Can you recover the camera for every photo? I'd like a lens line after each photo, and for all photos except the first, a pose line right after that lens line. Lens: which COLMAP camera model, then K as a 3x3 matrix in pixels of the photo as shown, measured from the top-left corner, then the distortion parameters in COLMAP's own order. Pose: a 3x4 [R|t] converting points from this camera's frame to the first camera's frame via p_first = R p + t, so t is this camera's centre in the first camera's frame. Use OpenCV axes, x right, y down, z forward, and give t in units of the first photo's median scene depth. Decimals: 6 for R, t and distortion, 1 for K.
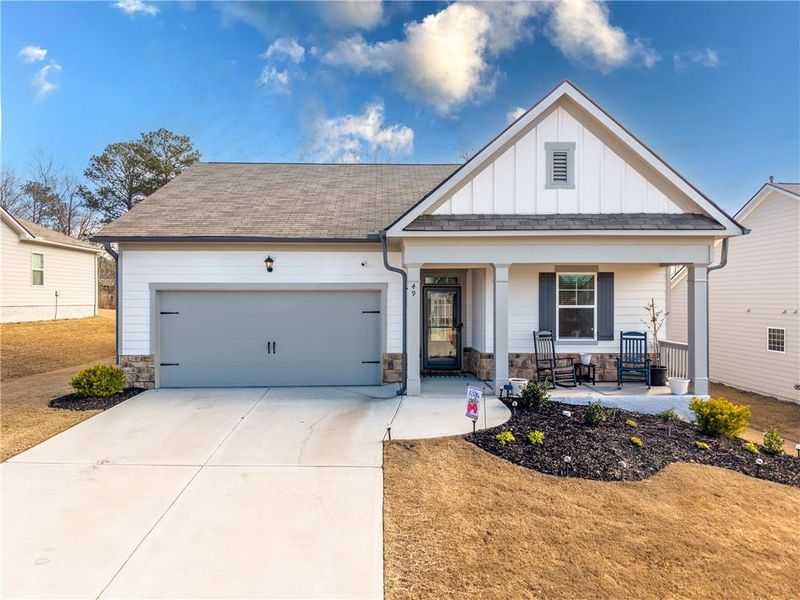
lens RADIAL K [[323.4, 0, 400.3], [0, 323.4, 300.3], [0, 0, 1]] dist [0.013341, -0.000537]
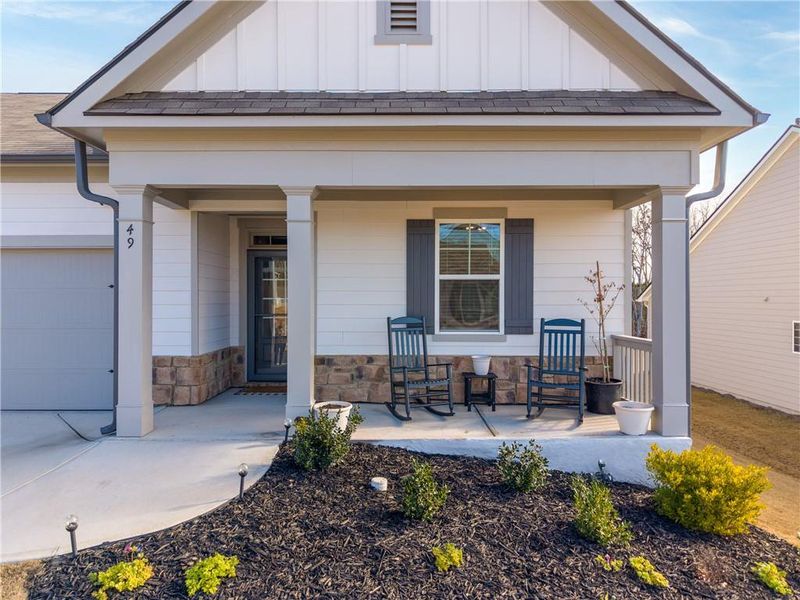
lens RADIAL K [[323.4, 0, 402.3], [0, 323.4, 301.1], [0, 0, 1]] dist [0.013341, -0.000537]
pose [[0.999766, 0.001567, -0.021561, 0.441652], [-0.001647, 0.999992, -0.003682, 0.067180], [0.021555, 0.003716, 0.999761, 0.415757]]
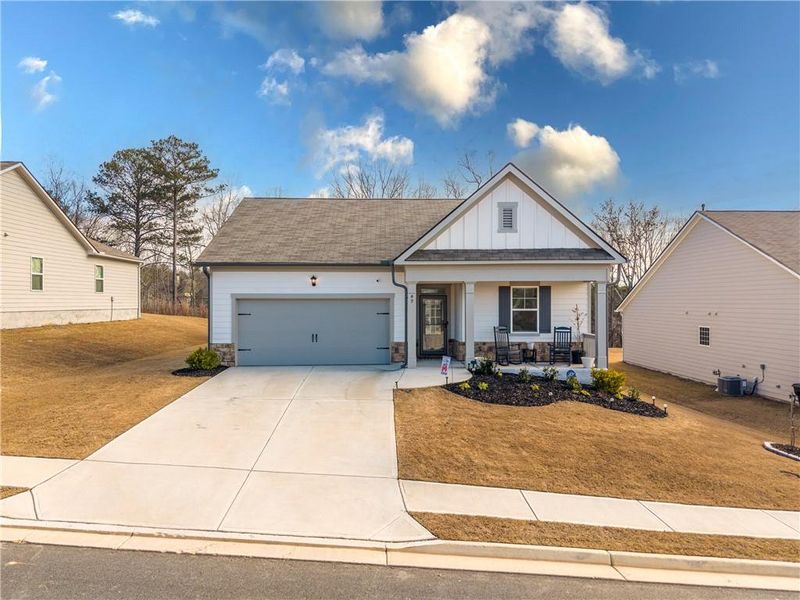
lens RADIAL K [[323.4, 0, 400.1], [0, 323.4, 300.6], [0, 0, 1]] dist [0.013341, -0.000537]
pose [[0.999935, -0.001055, -0.011340, 0.002530], [0.000957, 0.999962, -0.008632, -0.009703], [0.011349, 0.008620, 0.999898, -0.463120]]
